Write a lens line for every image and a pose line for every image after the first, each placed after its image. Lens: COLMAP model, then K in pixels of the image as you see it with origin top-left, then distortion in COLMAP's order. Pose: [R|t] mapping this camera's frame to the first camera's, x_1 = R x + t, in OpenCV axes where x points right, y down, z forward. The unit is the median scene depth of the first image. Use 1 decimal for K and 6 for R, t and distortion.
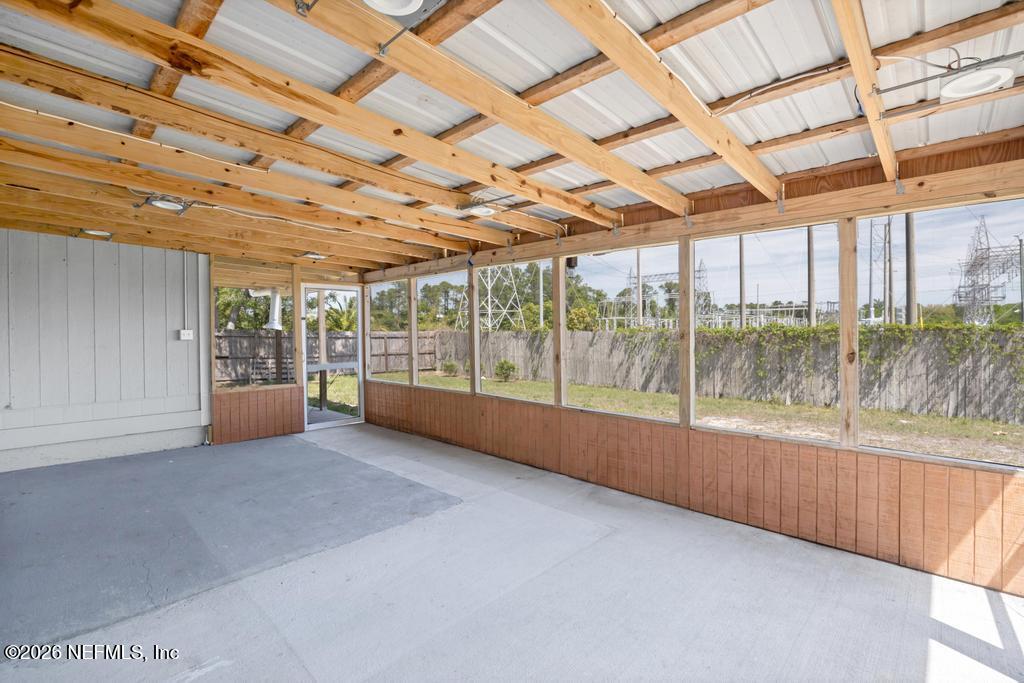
lens RADIAL K [[466.7, 0, 509.2], [0, 466.7, 343.8], [0, 0, 1]] dist [-0.008469, -0.000826]
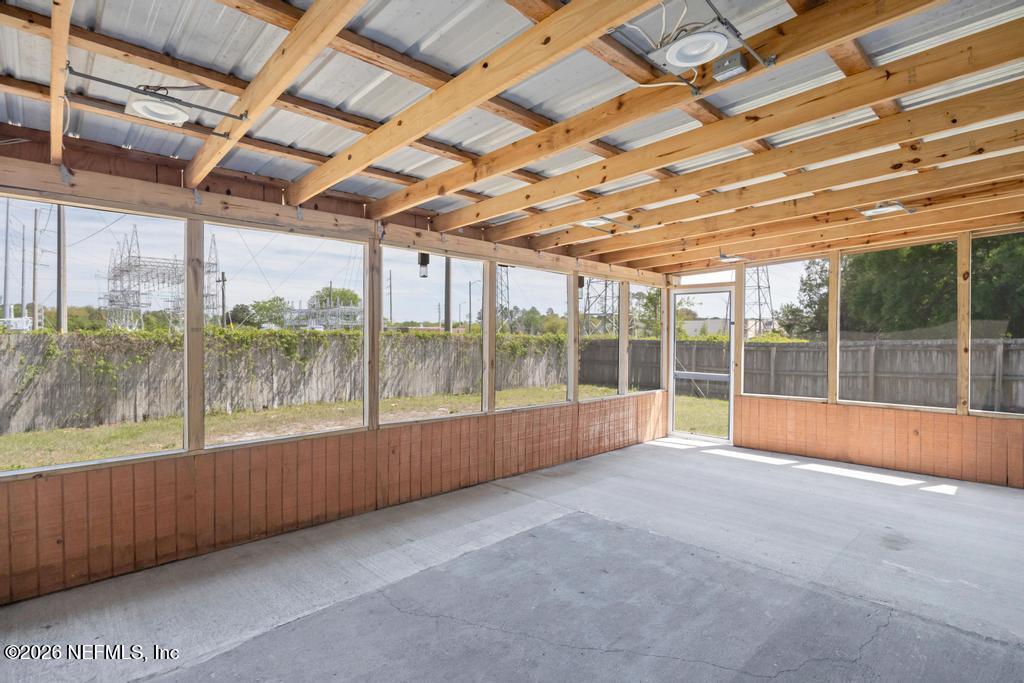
lens RADIAL K [[519.0, 0, 509.4], [0, 519.0, 336.3], [0, 0, 1]] dist [-0.008913, 0.000763]
pose [[0.004876, 0.007068, 0.999963, -0.930752], [0.017421, 0.999823, -0.007152, -0.017831], [-0.999836, 0.017455, 0.004752, 0.892232]]
